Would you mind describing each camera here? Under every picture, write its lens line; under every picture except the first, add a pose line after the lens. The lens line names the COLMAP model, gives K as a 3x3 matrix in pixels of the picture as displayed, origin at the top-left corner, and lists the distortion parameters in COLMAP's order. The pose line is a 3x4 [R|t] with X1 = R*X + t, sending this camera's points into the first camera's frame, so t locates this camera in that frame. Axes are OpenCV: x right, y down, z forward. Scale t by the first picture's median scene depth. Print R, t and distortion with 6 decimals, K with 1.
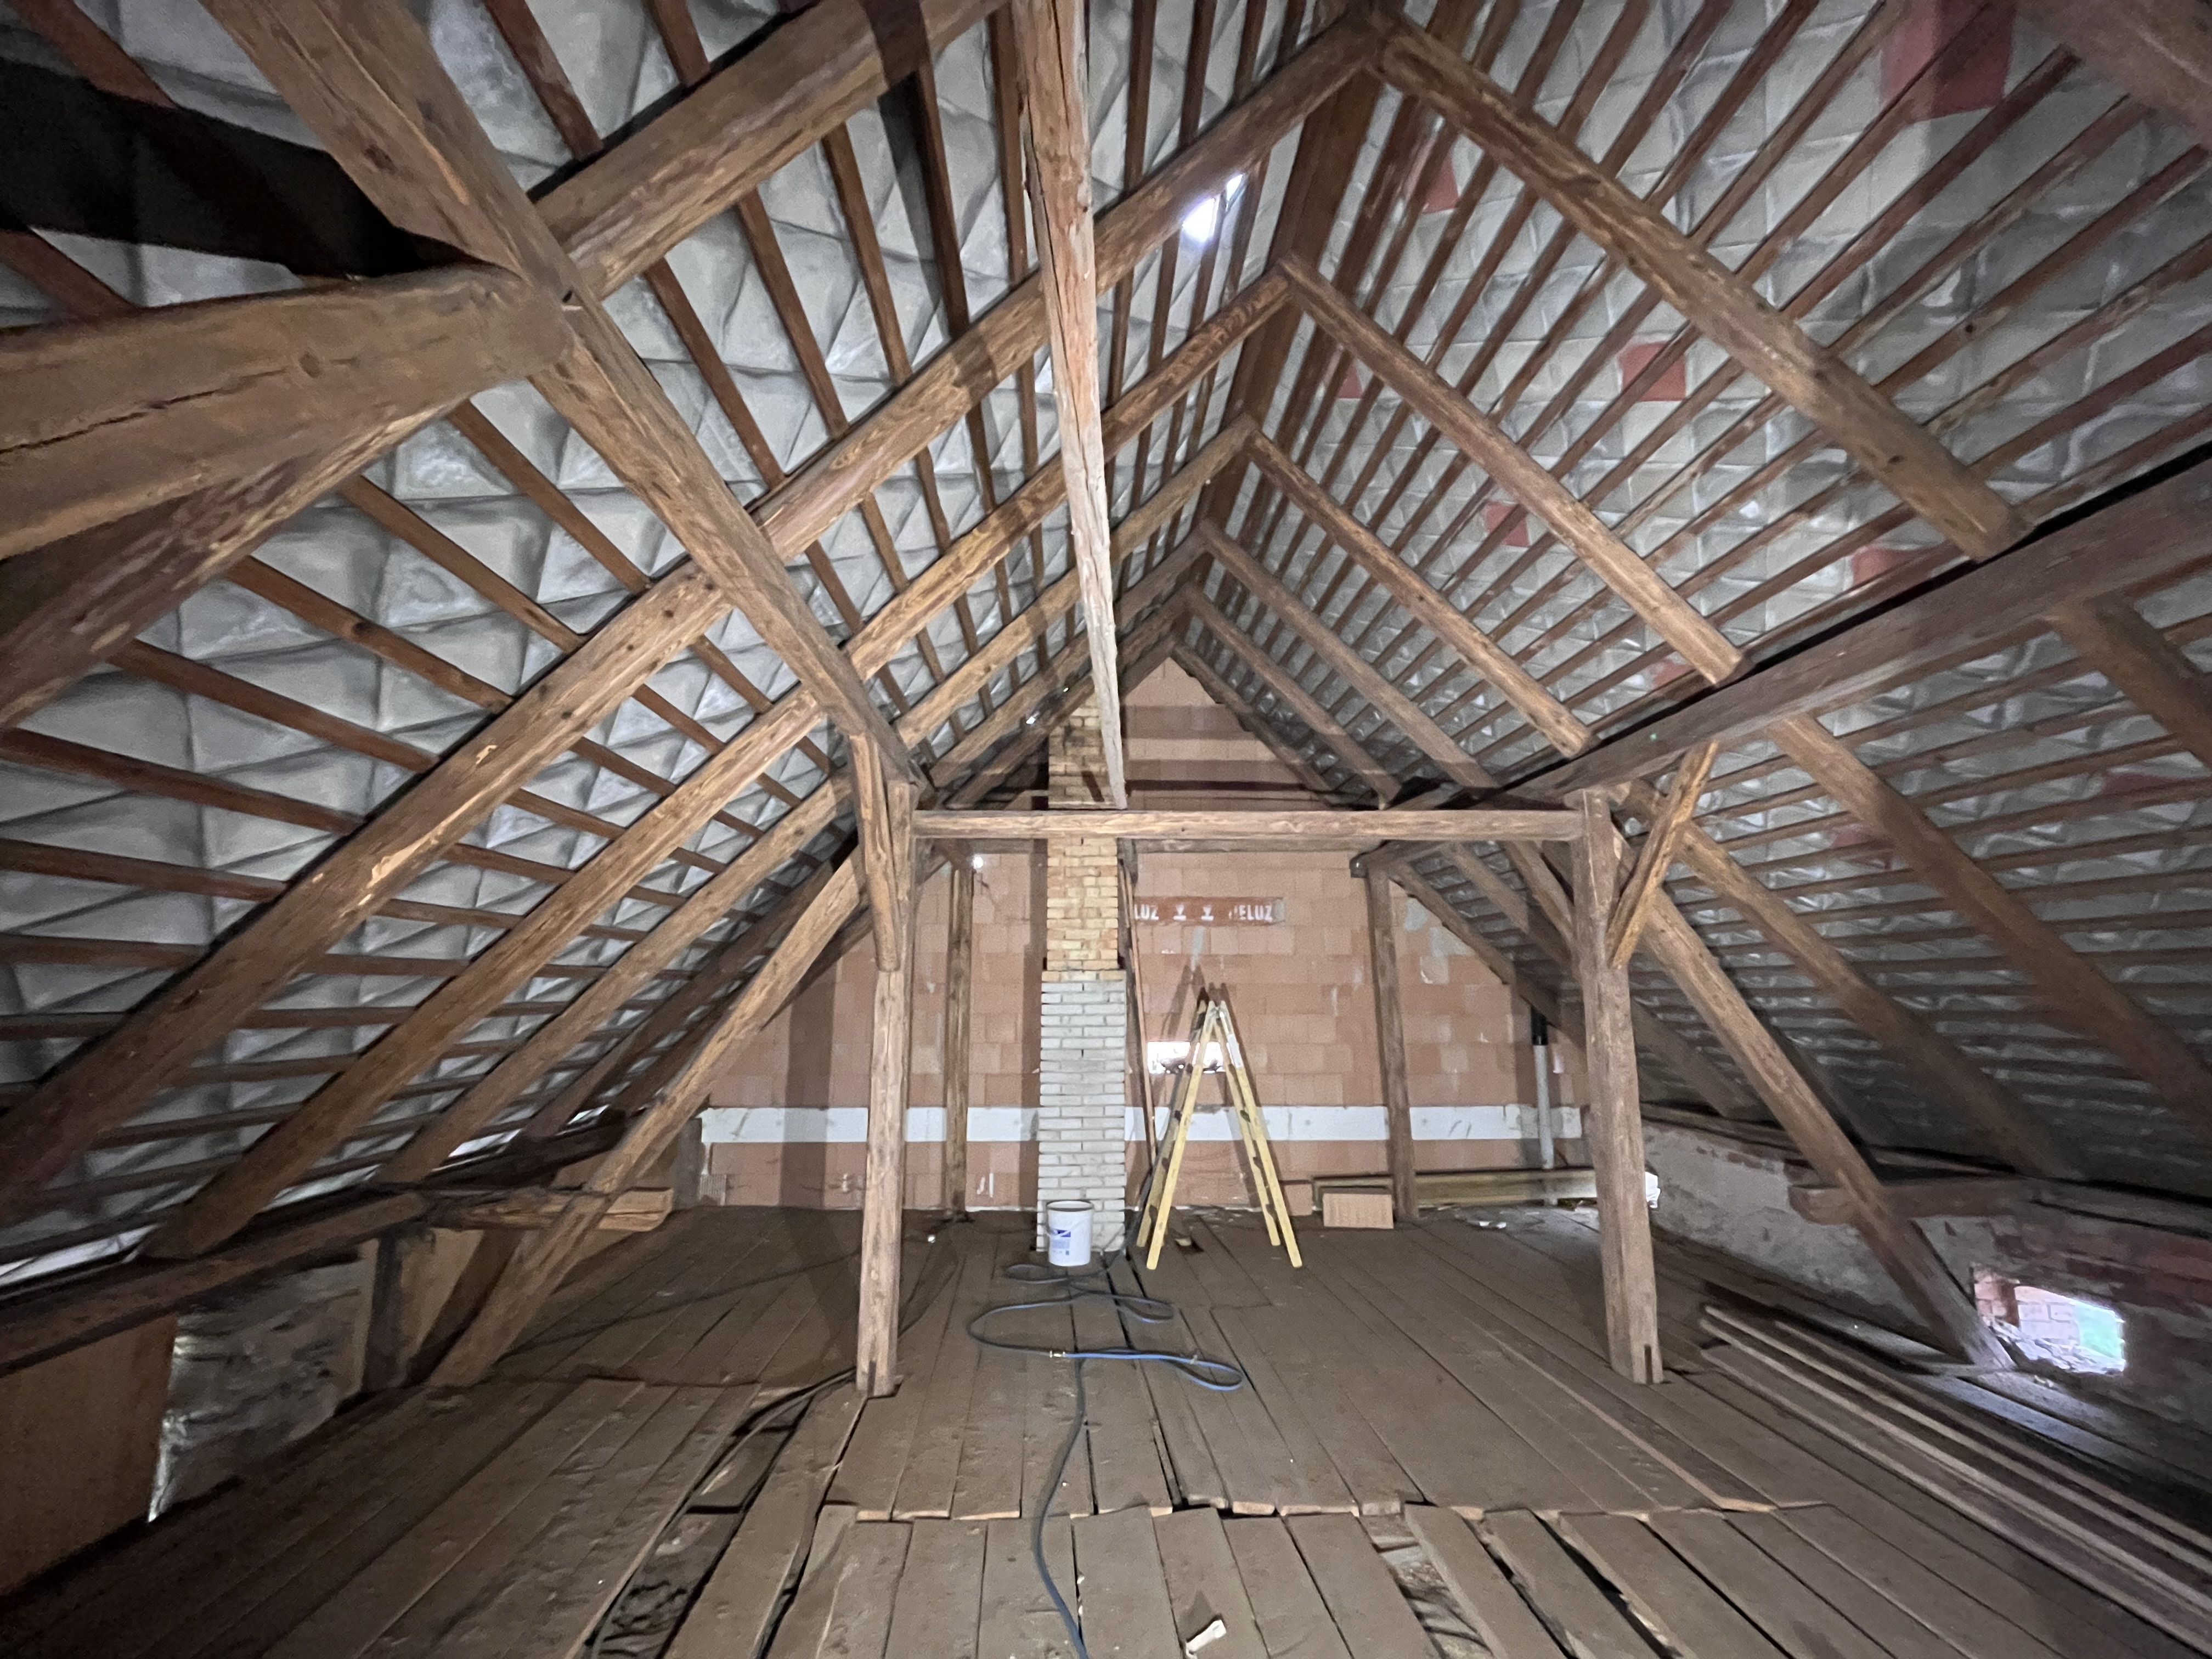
lens RADIAL K [[876.1, 0, 1106.0], [0, 876.1, 829.5], [0, 0, 1]] dist [0.000687, 0.000048]
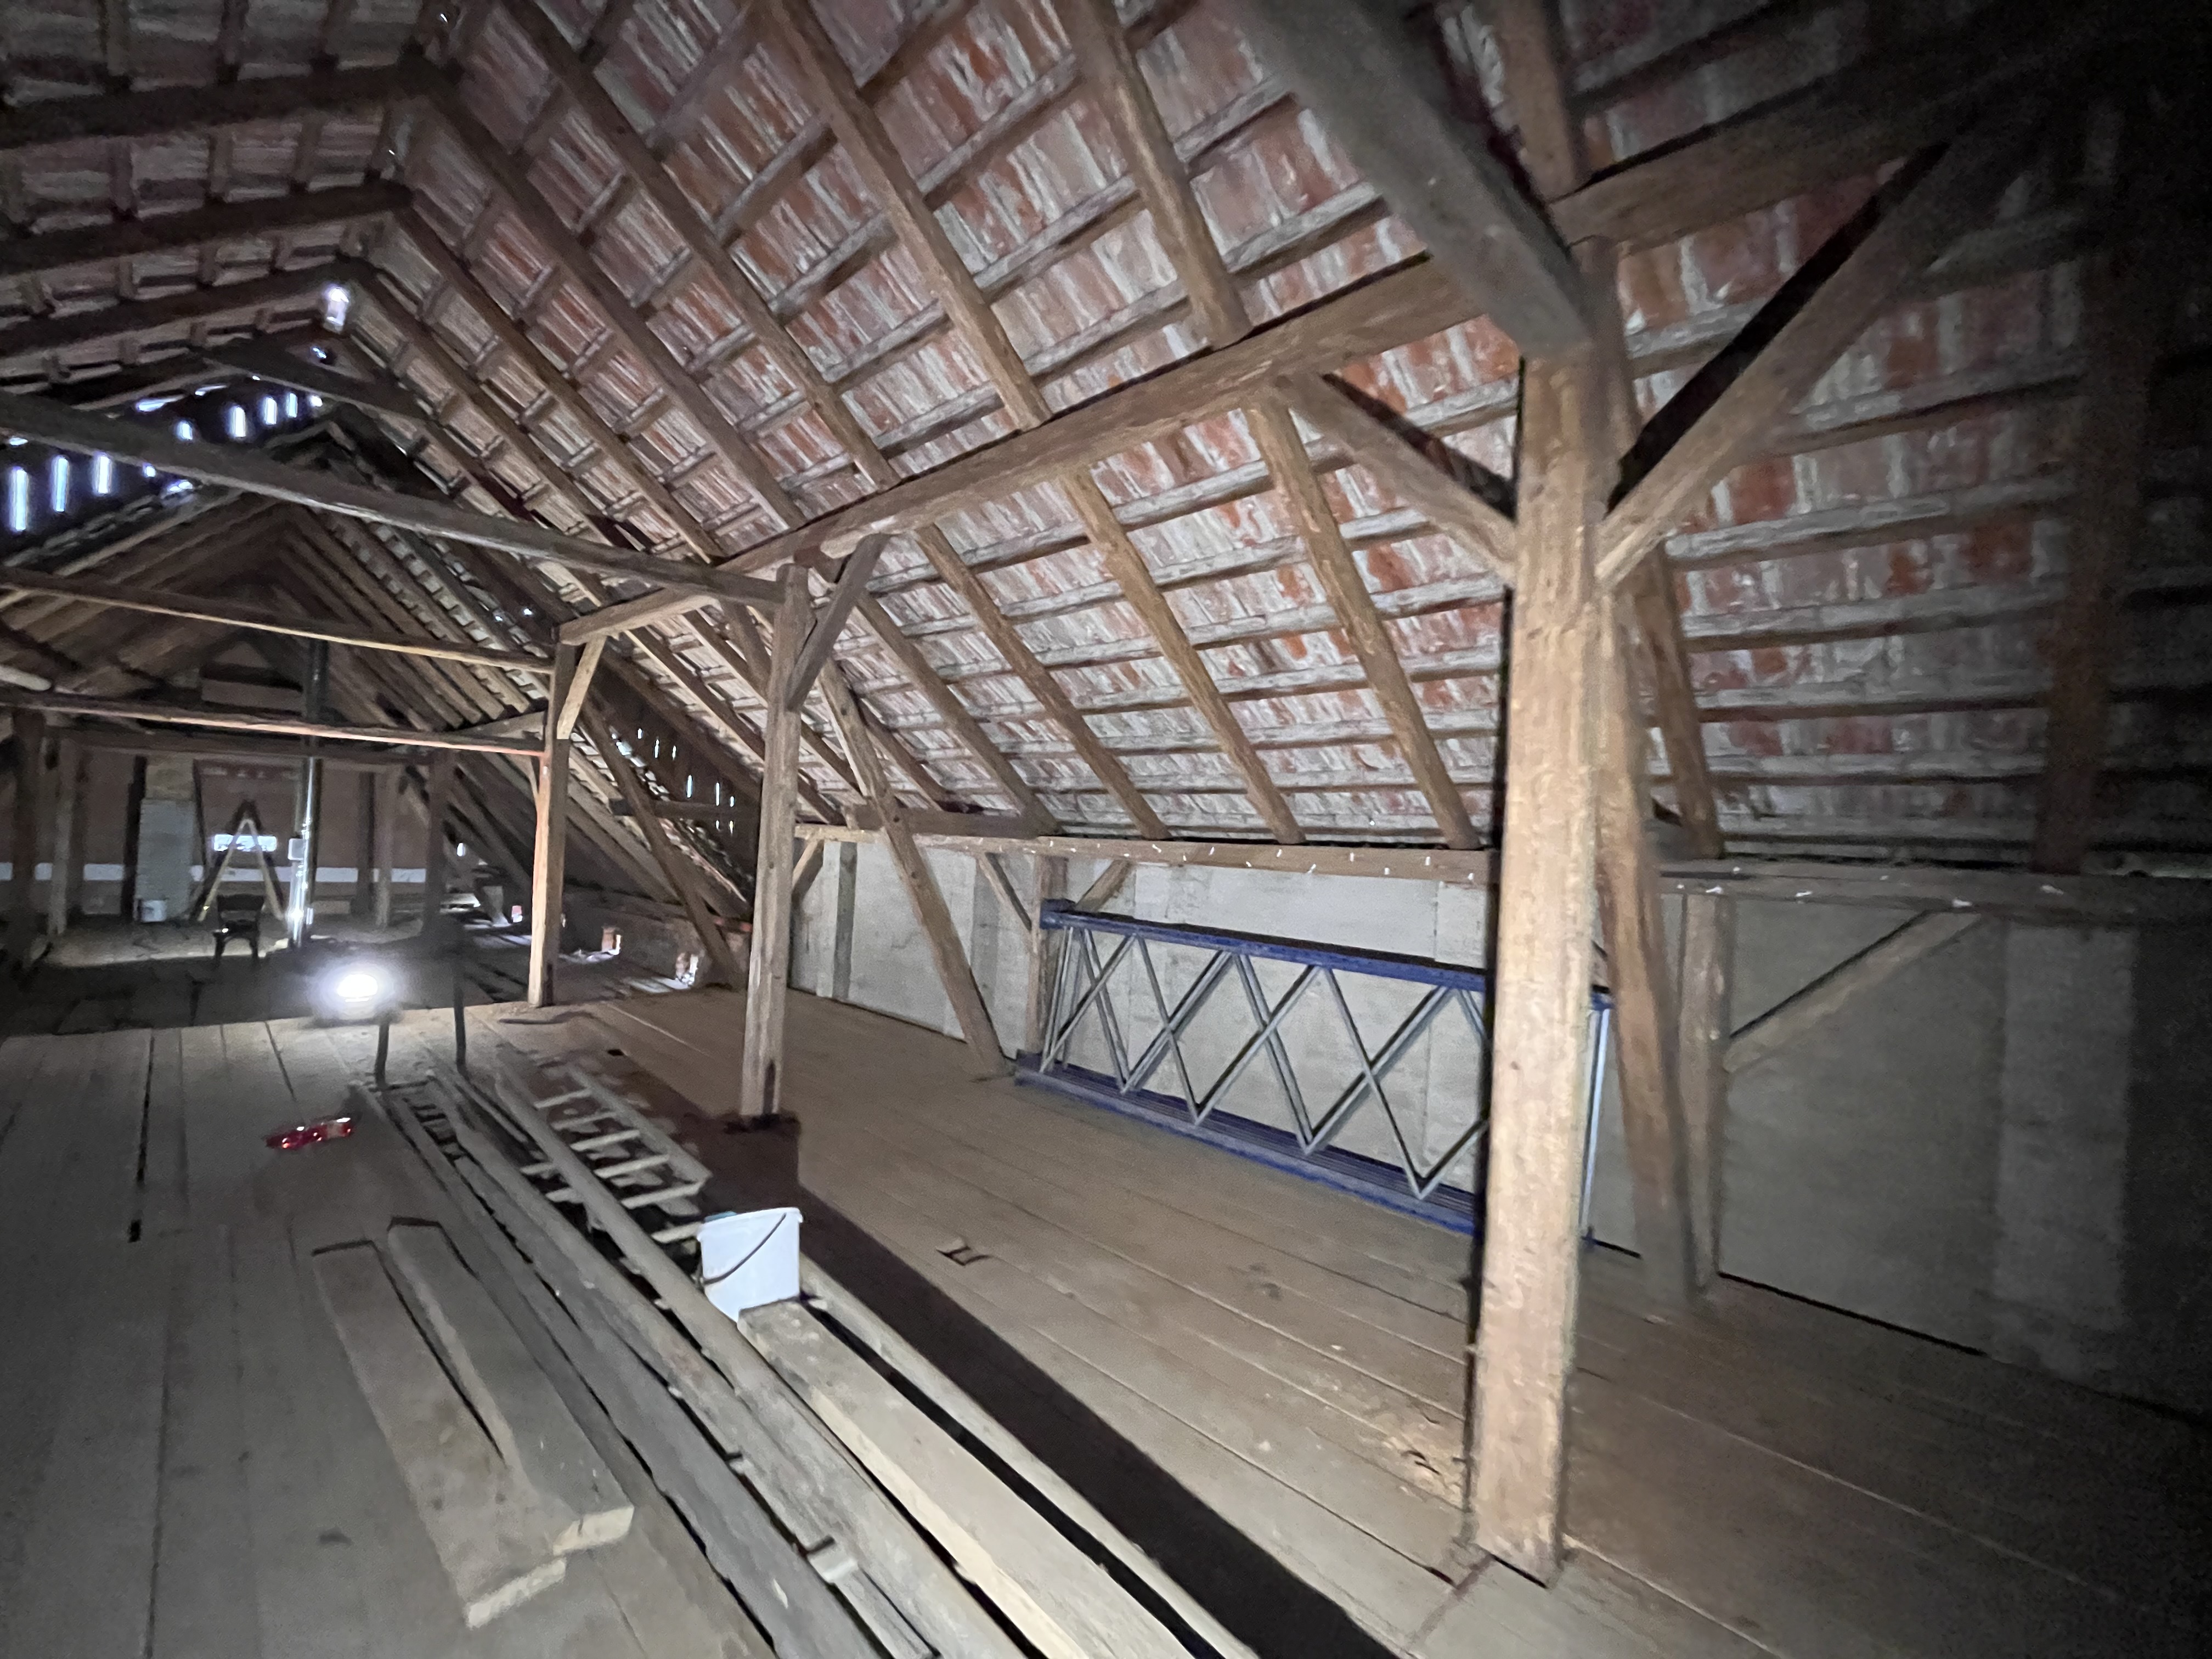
lens RADIAL K [[896.2, 0, 1103.2], [0, 896.2, 849.1], [0, 0, 1]] dist [0.000948, -0.000466]
pose [[0.751282, 0.034849, 0.659060, 0.234252], [-0.171369, 0.974654, 0.143812, -0.396486], [-0.637344, -0.220987, 0.738212, -1.936881]]
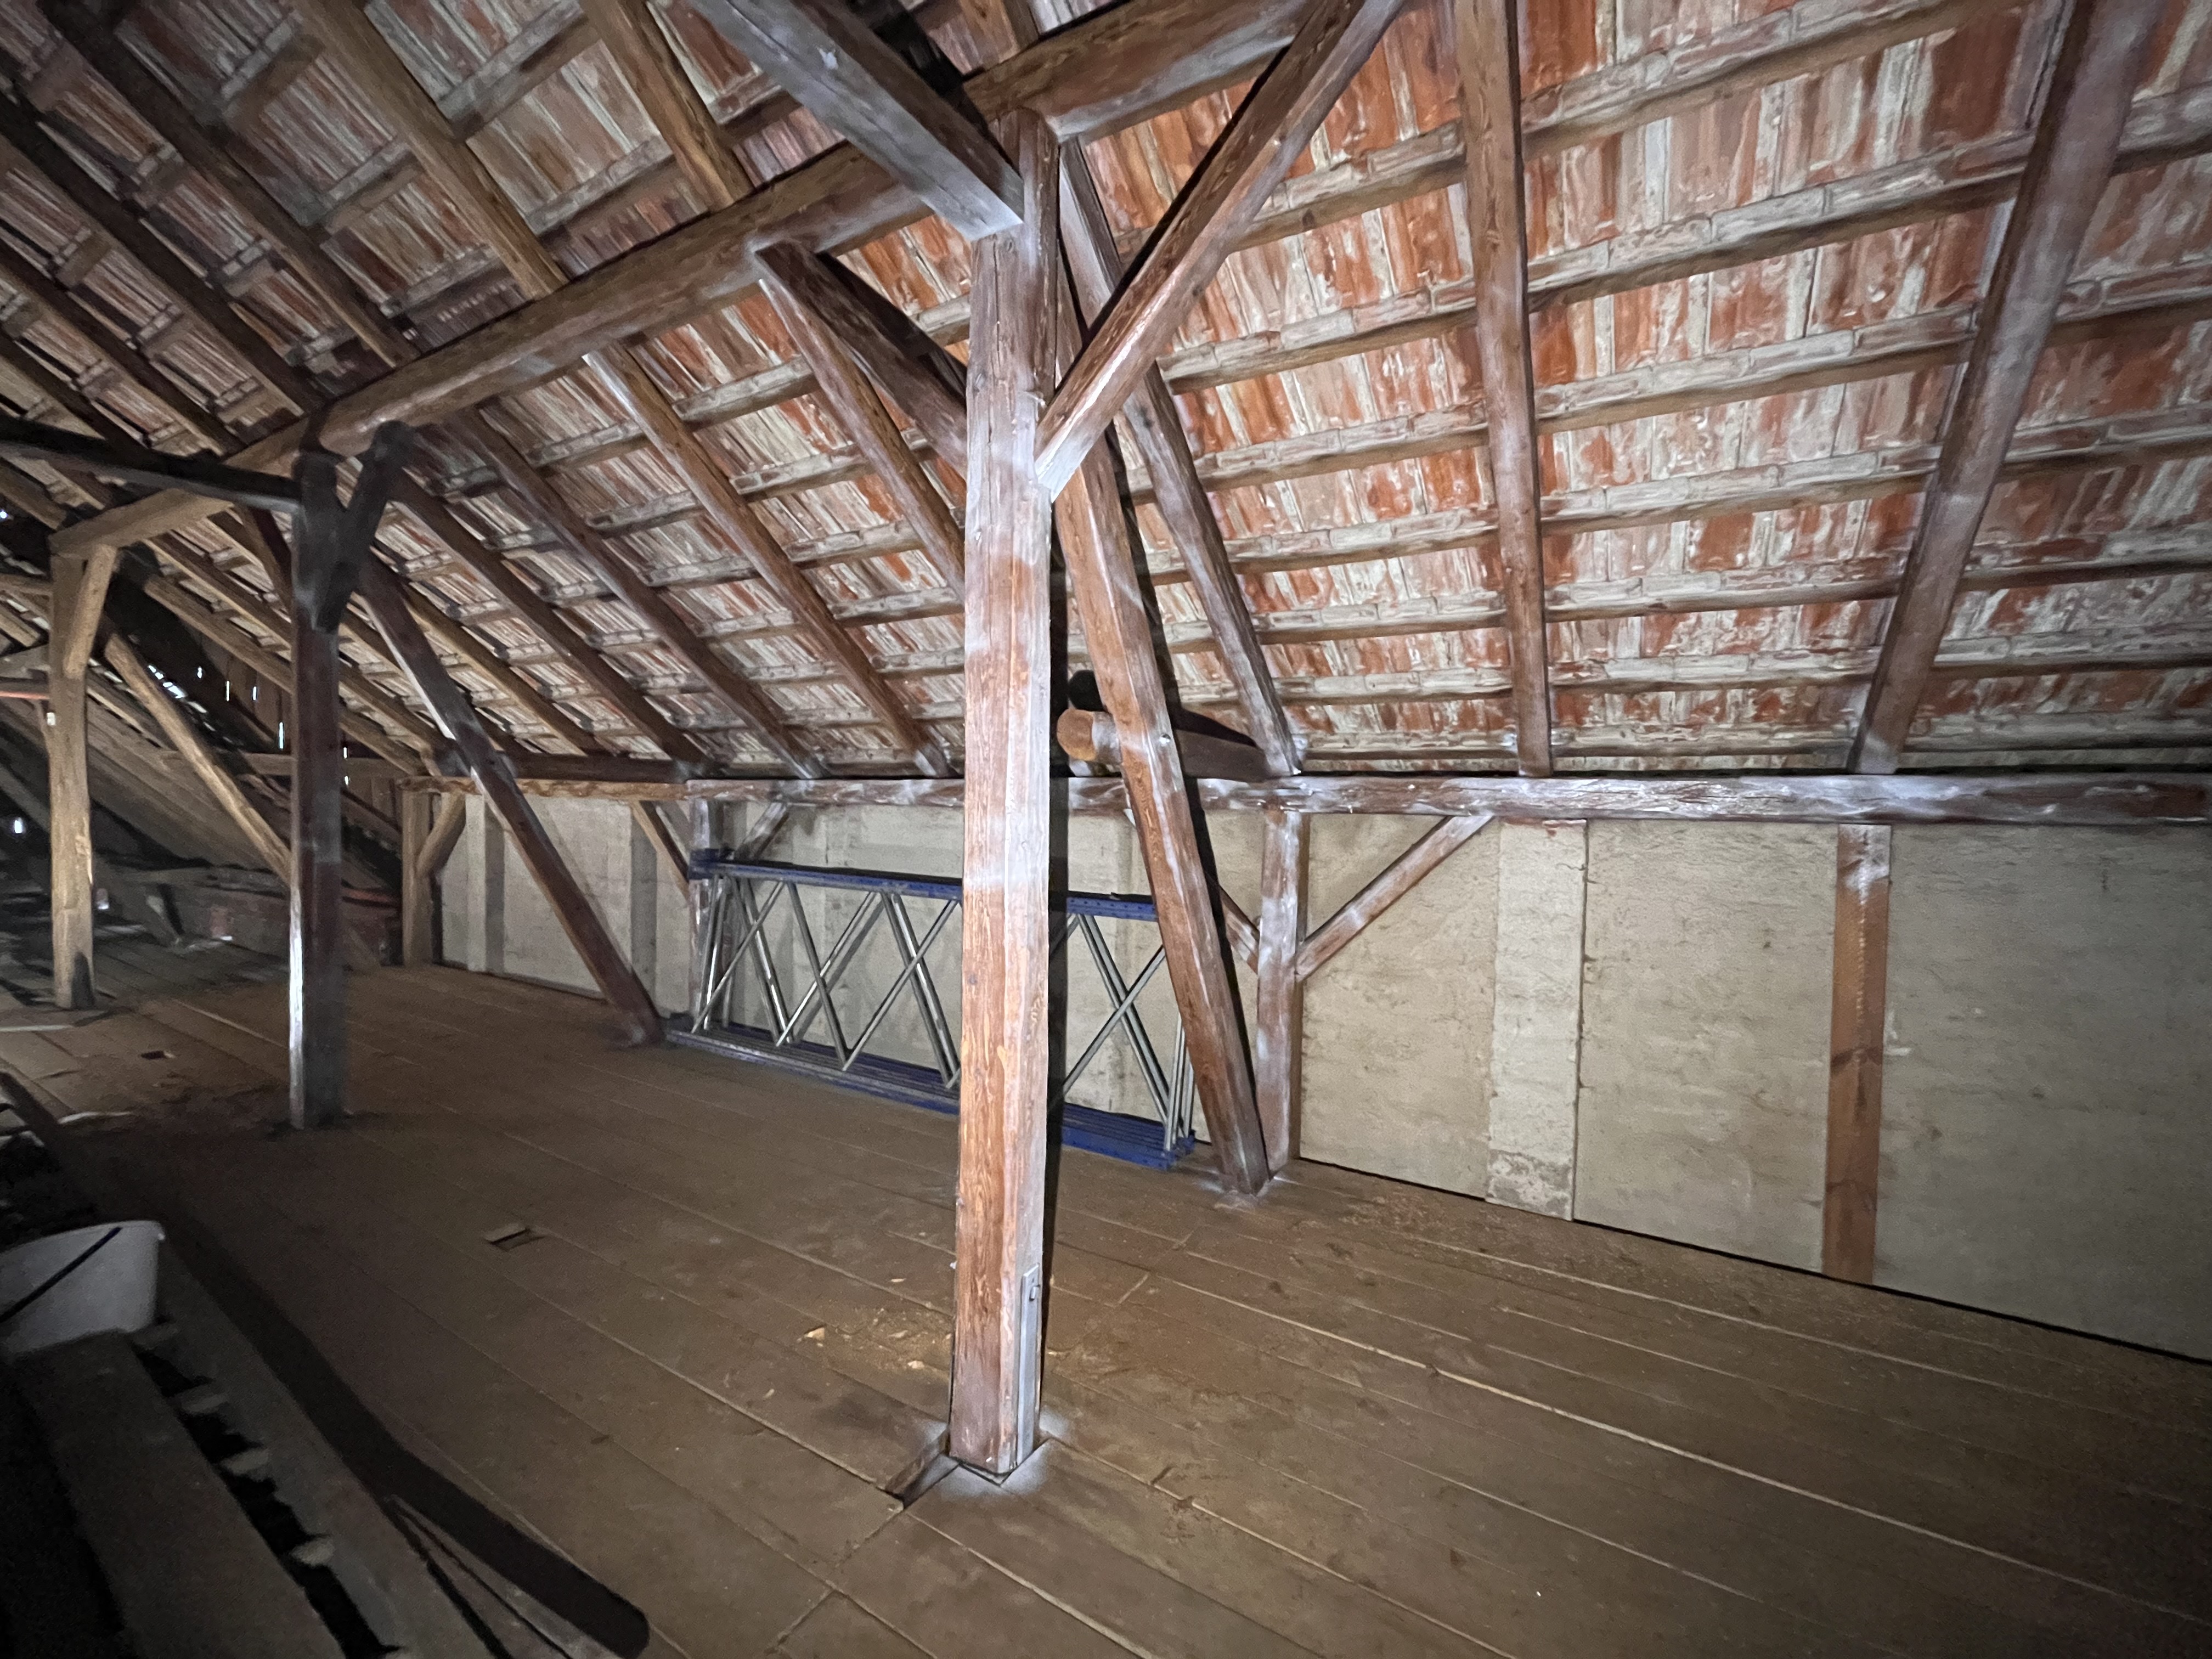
lens RADIAL K [[889.7, 0, 1105.3], [0, 889.7, 847.7], [0, 0, 1]] dist [-0.002191, 0.000244]
pose [[0.583058, -0.032726, 0.811771, 0.332064], [-0.167292, 0.972939, 0.159382, -0.402731], [-0.795020, -0.228732, 0.561805, -2.010053]]
